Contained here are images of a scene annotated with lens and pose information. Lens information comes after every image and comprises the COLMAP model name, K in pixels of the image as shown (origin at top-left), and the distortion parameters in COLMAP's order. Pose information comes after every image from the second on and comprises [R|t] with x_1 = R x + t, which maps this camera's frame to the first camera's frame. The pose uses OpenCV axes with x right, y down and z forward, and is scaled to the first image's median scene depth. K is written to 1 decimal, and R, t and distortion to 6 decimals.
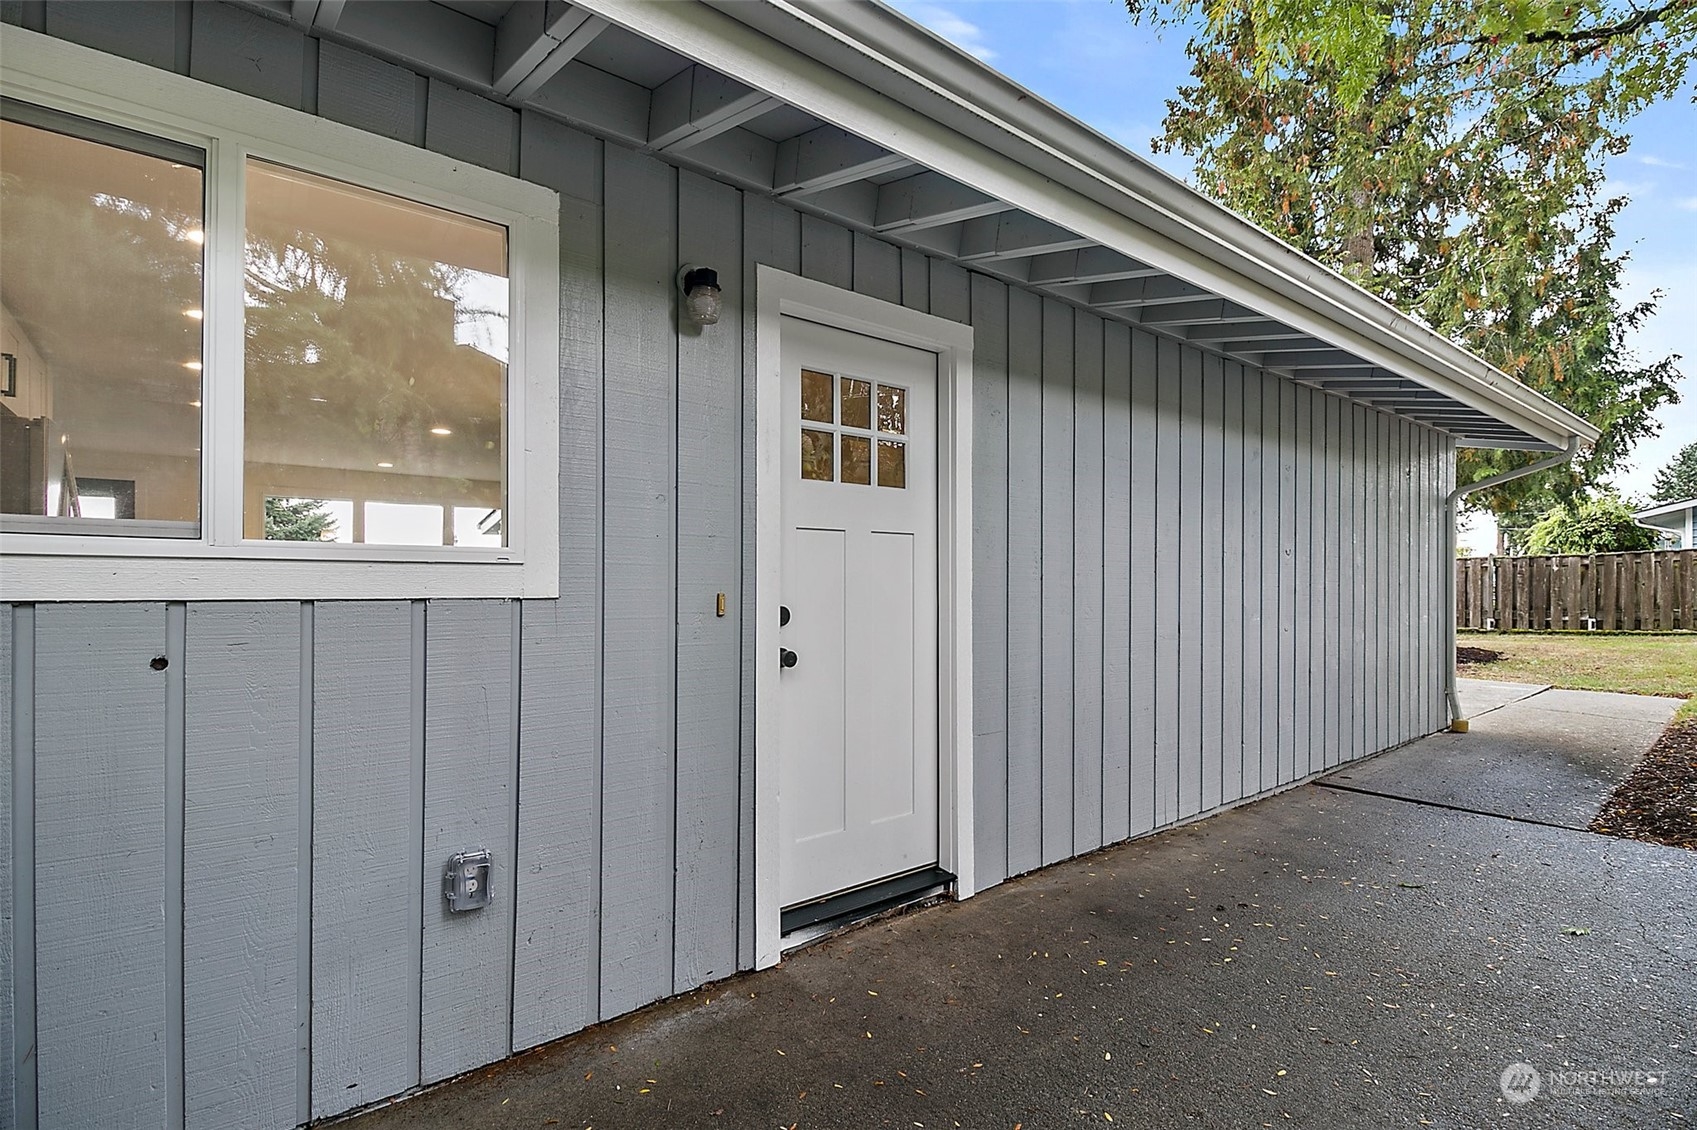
lens RADIAL K [[801.6, 0, 853.2], [0, 801.6, 581.3], [0, 0, 1]] dist [0.015545, -0.007254]
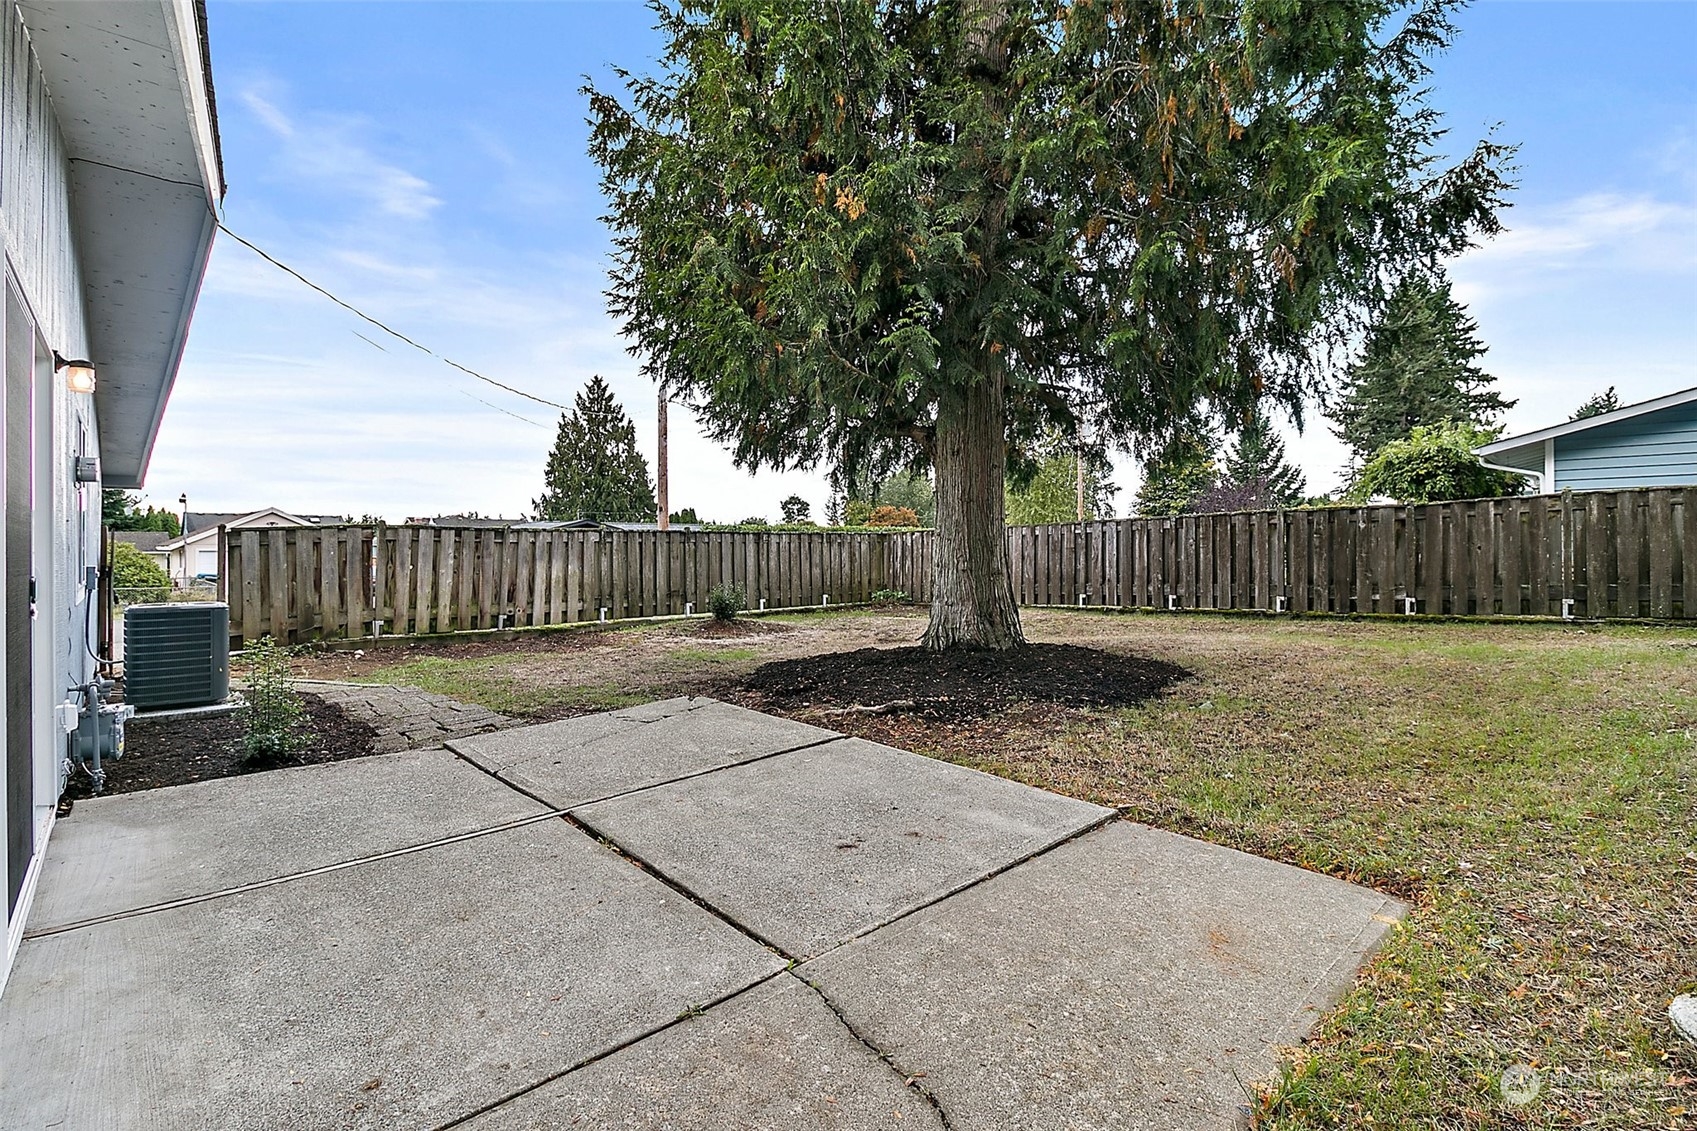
lens RADIAL K [[801.6, 0, 851.8], [0, 801.6, 549.4], [0, 0, 1]] dist [0.015545, -0.007254]
pose [[0.998620, 0.001126, 0.052509, 0.417351], [-0.001273, 0.999995, 0.002756, 0.003802], [-0.052506, -0.002819, 0.998617, 0.351083]]
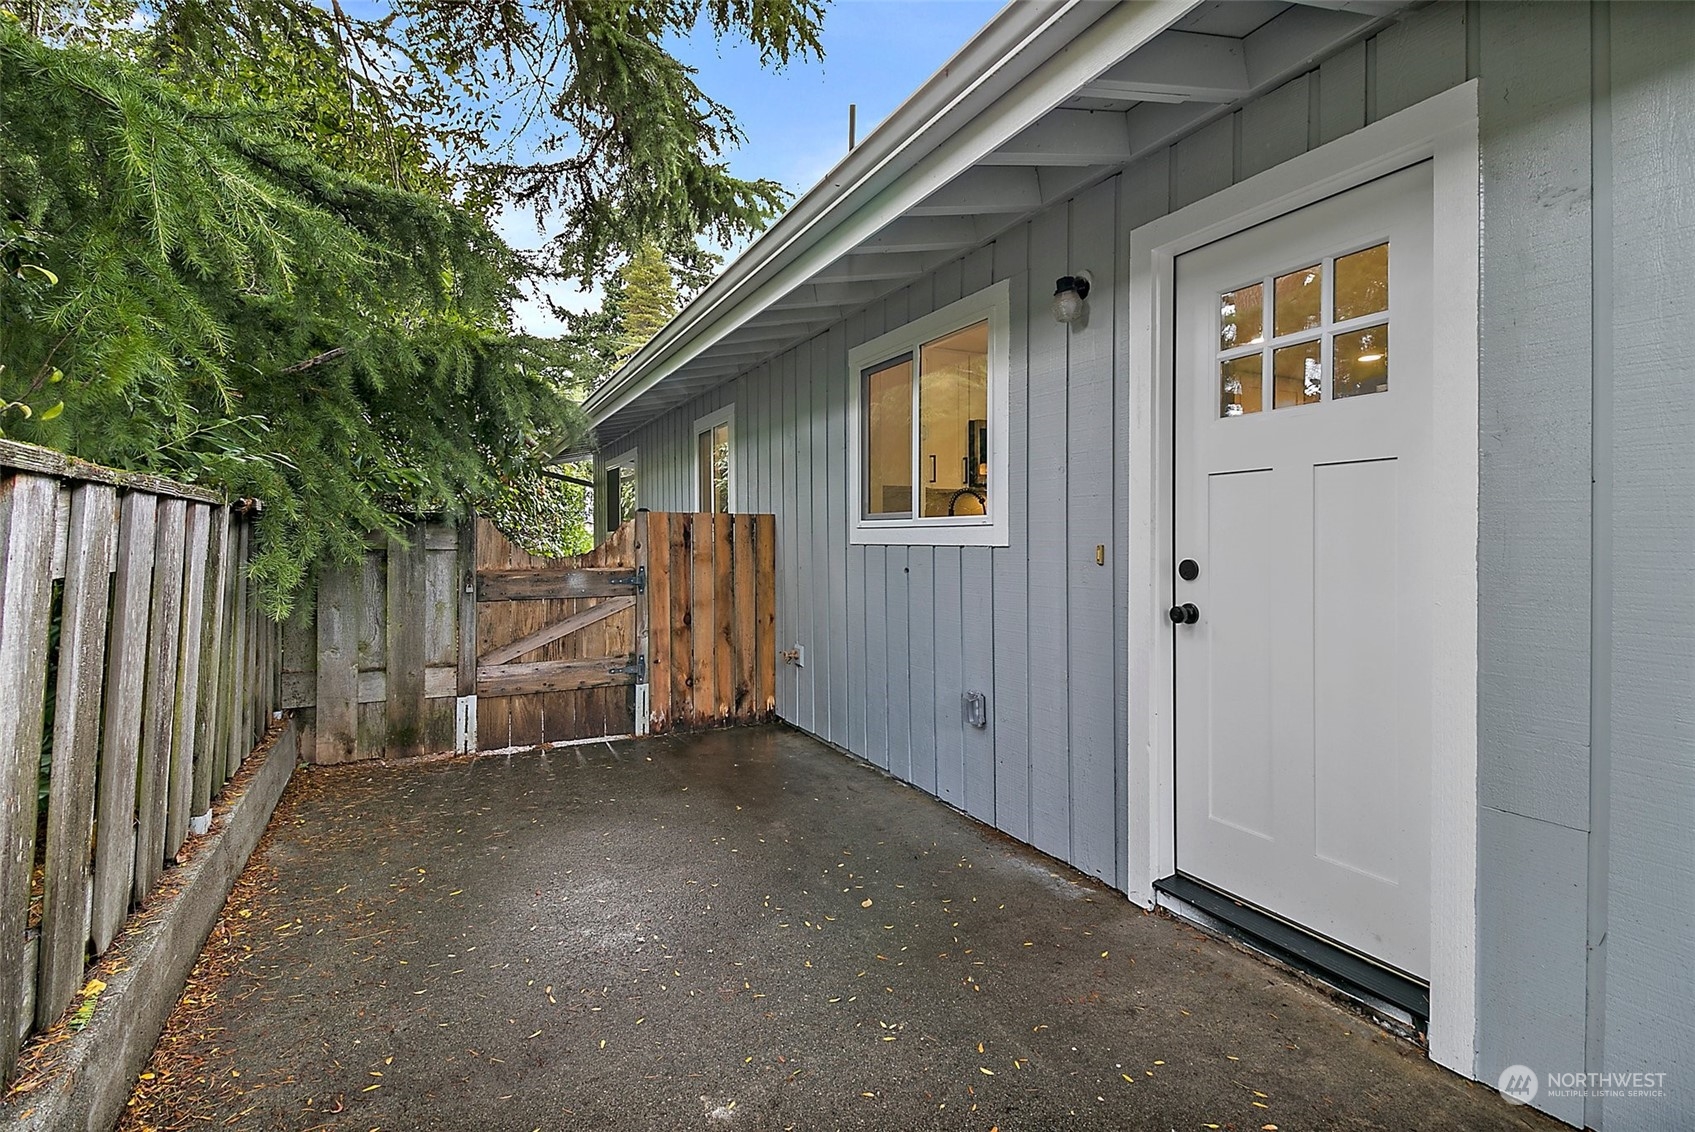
lens RADIAL K [[800.7, 0, 859.2], [0, 800.7, 553.9], [0, 0, 1]] dist [0.015545, -0.007254]
pose [[-0.194498, 0.017755, -0.980742, 0.072132], [0.005907, 0.999839, 0.016929, 0.000434], [0.980885, -0.002501, -0.194572, 0.062683]]
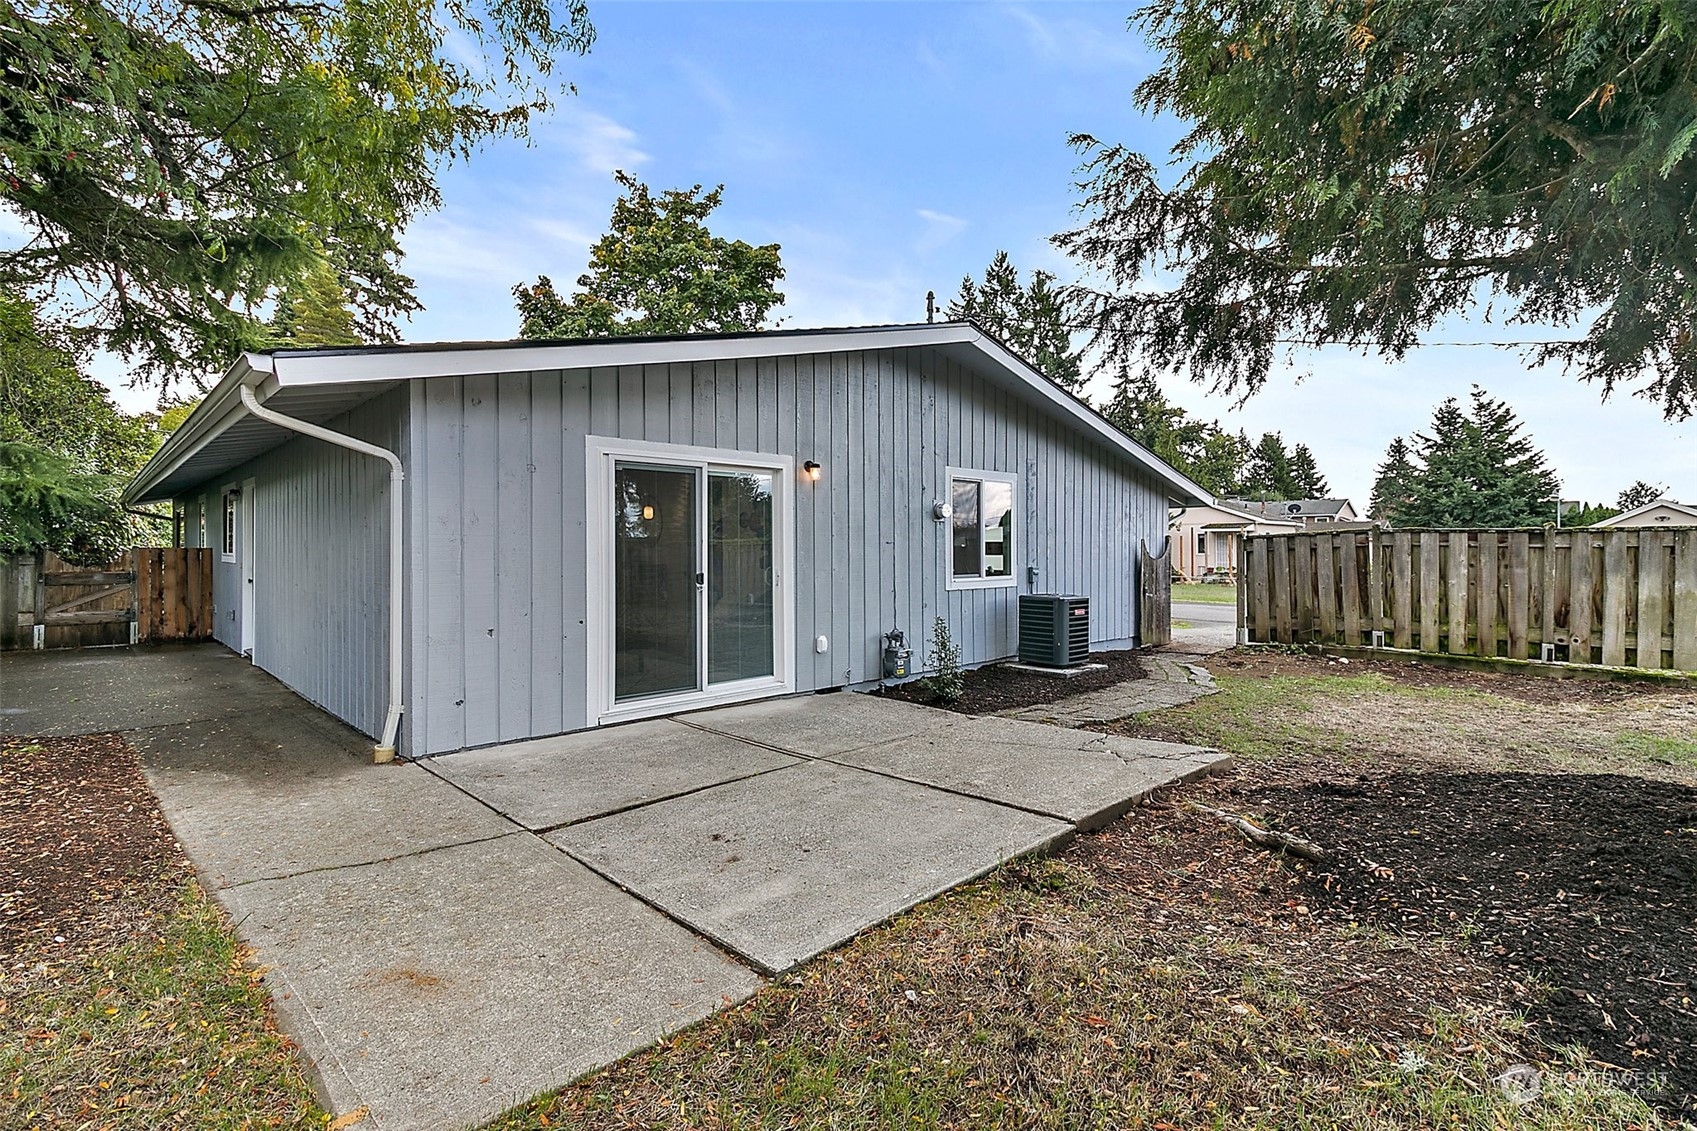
lens RADIAL K [[801.6, 0, 837.6], [0, 801.6, 544.0], [0, 0, 1]] dist [0.015545, -0.007254]
pose [[0.065933, -0.000850, -0.997824, 3.130597], [0.003179, 0.999995, -0.000642, -0.079419], [0.997819, -0.003130, 0.065935, 2.869999]]
